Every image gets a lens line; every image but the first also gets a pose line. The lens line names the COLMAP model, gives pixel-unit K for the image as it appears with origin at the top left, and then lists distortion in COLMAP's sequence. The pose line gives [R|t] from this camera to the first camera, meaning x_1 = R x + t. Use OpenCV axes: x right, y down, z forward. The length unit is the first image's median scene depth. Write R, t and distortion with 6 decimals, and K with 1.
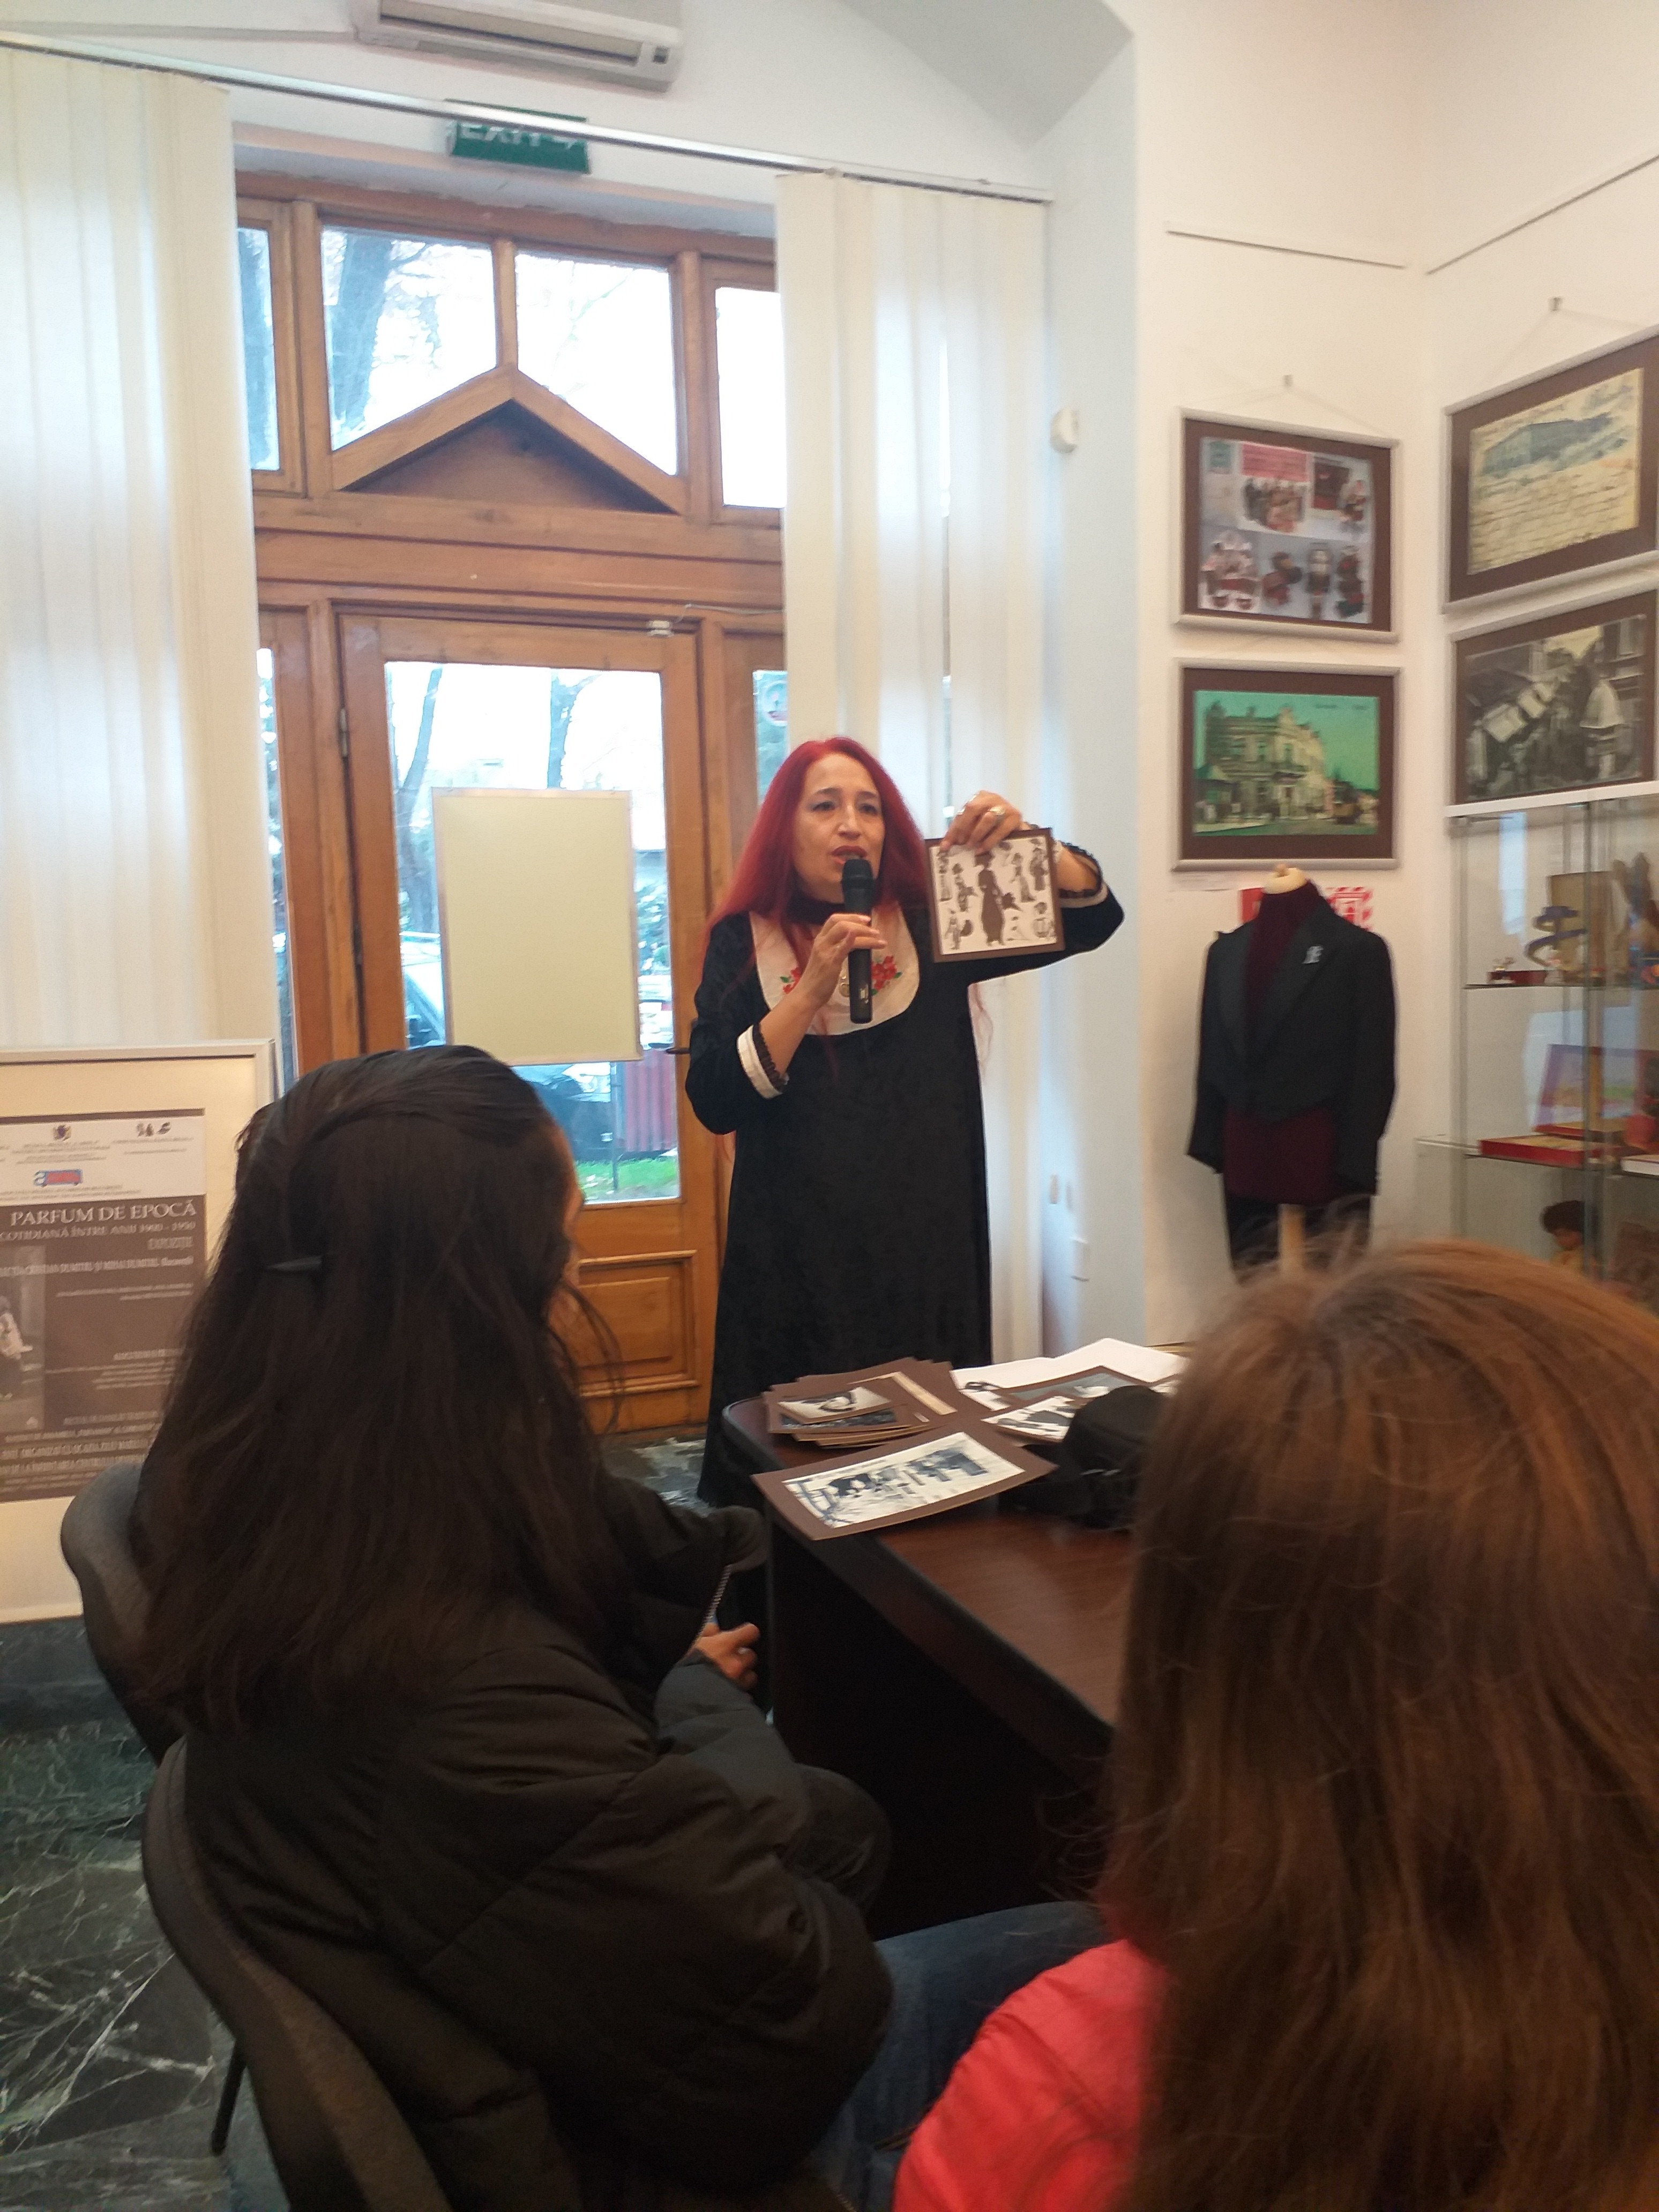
lens RADIAL K [[1961.3, 0, 824.7], [0, 1961.3, 1212.1], [0, 0, 1]] dist [0.074036, -0.188683]
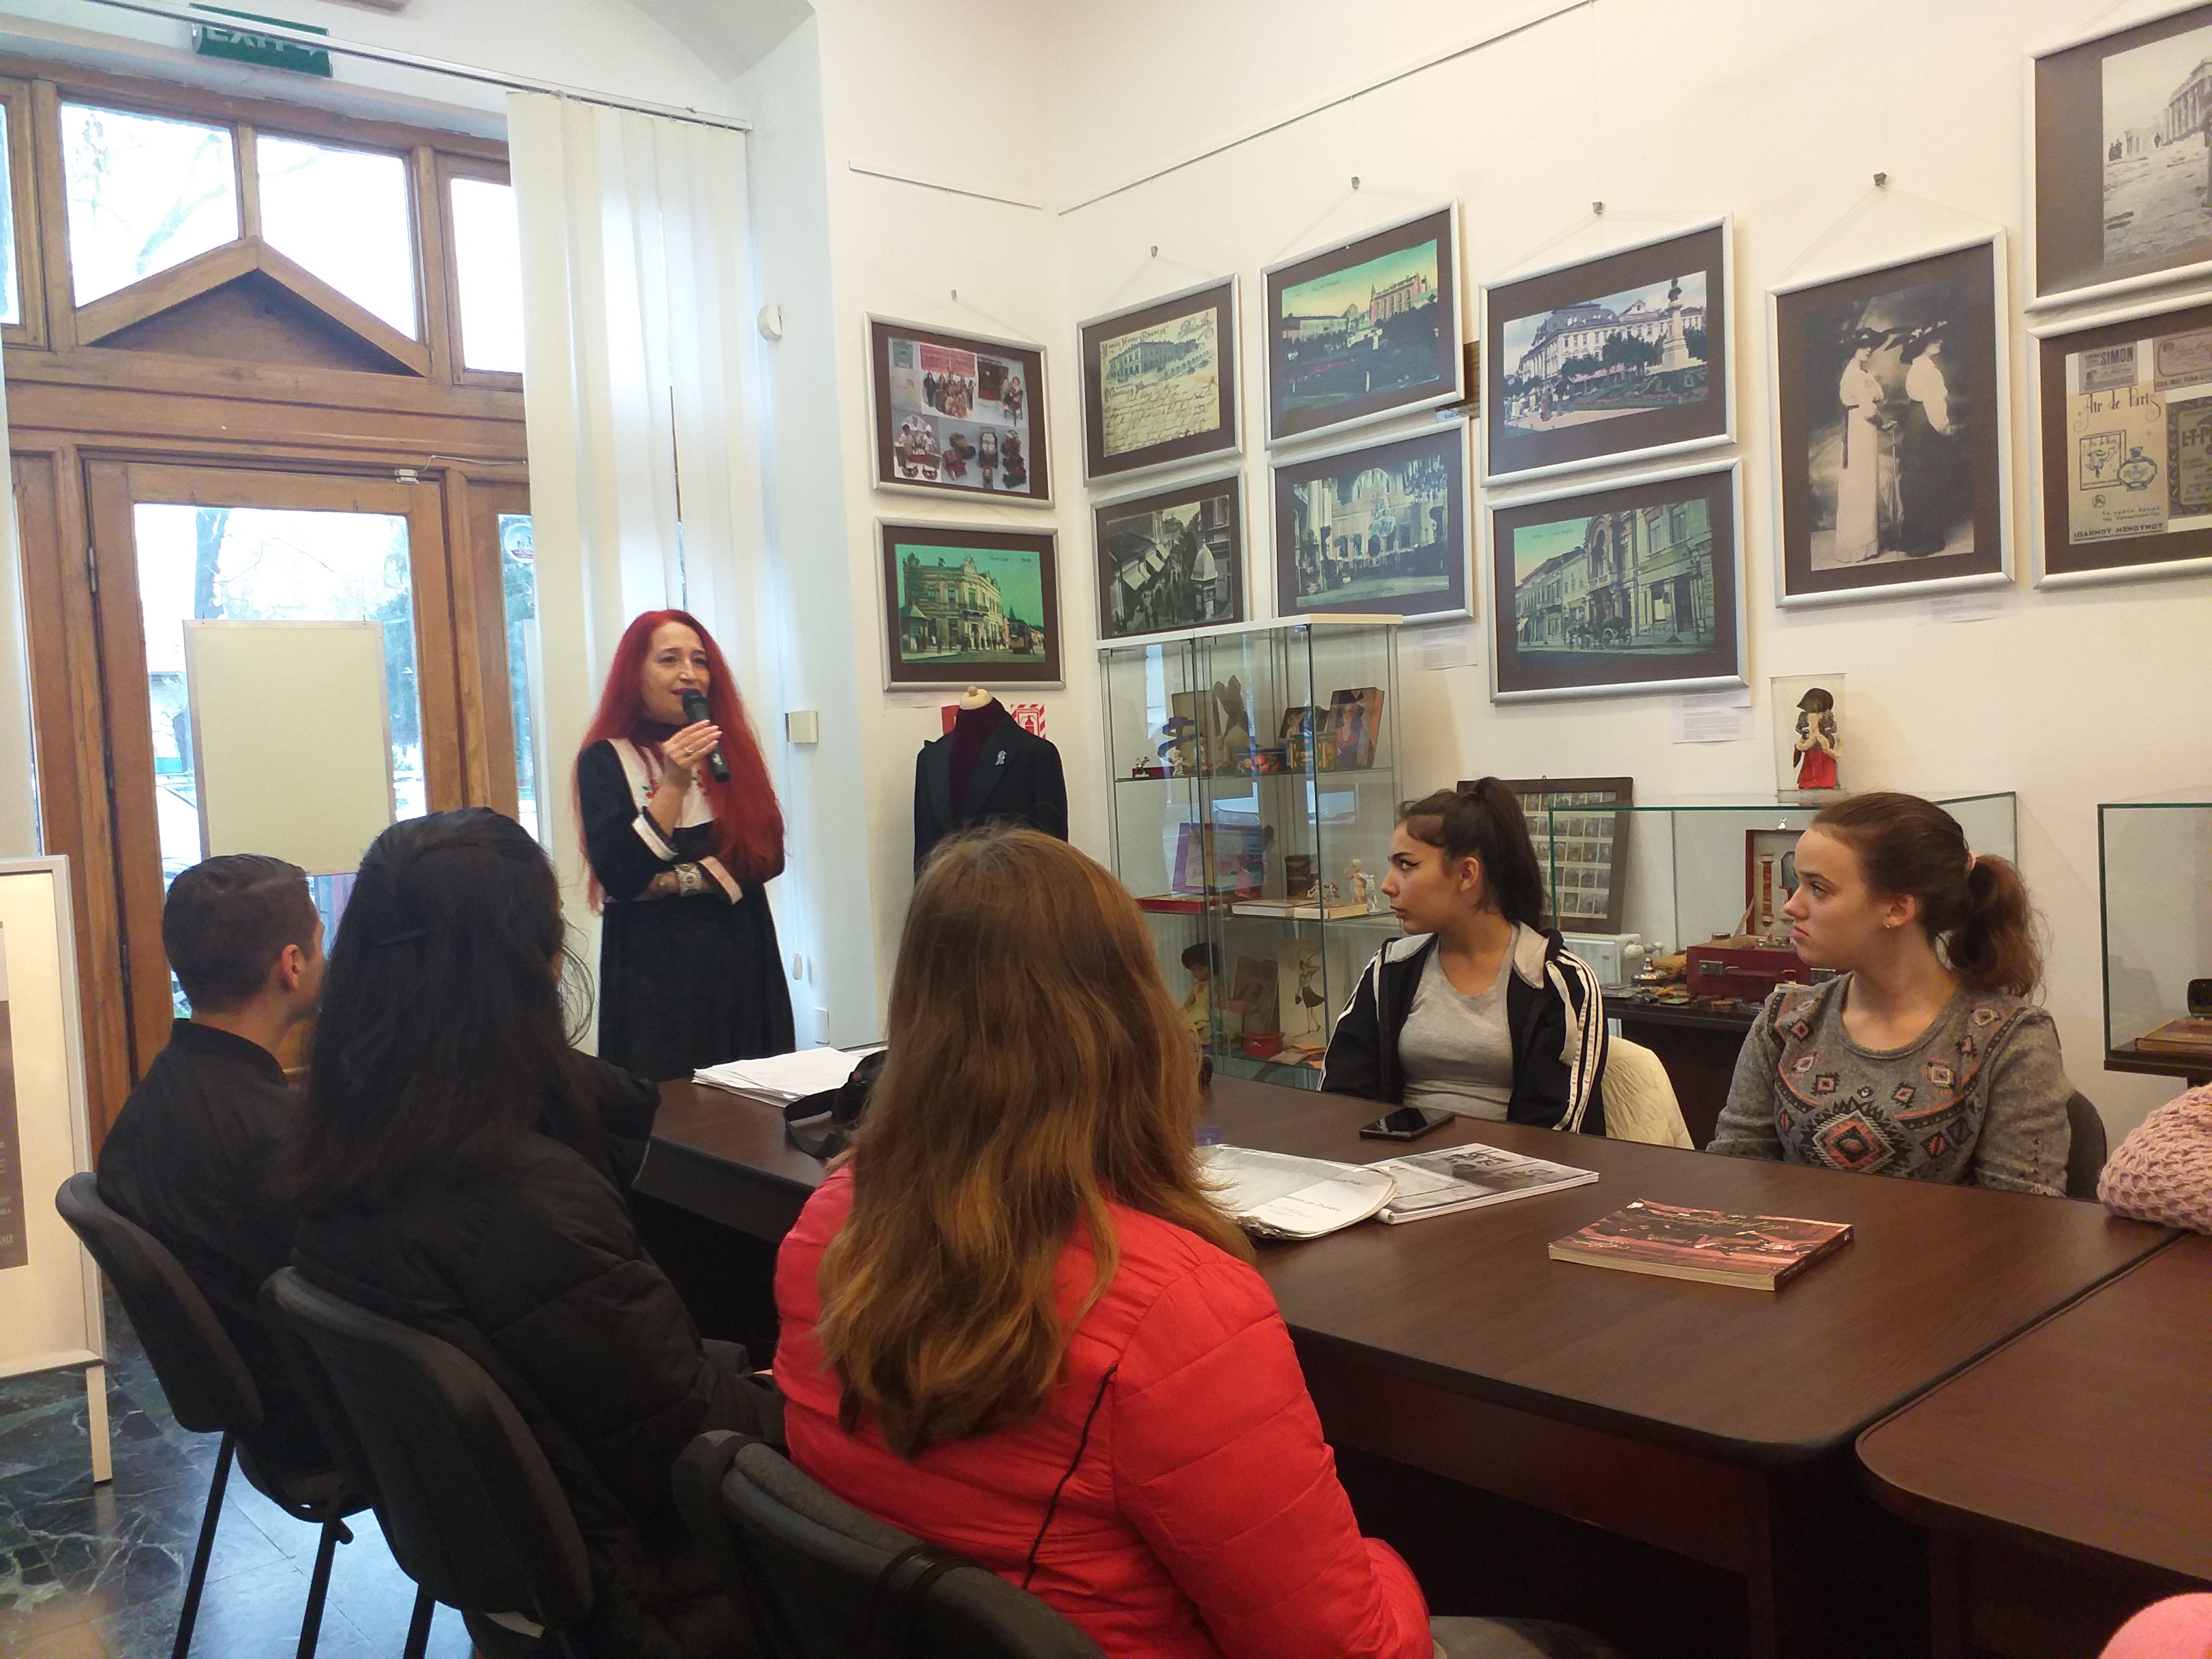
lens RADIAL K [[1961.3, 0, 1103.9], [0, 1961.3, 951.3], [0, 0, 1]] dist [0.074036, -0.188683]
pose [[0.959658, -0.049025, 0.276863, -0.036200], [0.059597, 0.997775, -0.029893, 0.029323], [-0.274782, 0.045188, 0.960444, -0.187721]]
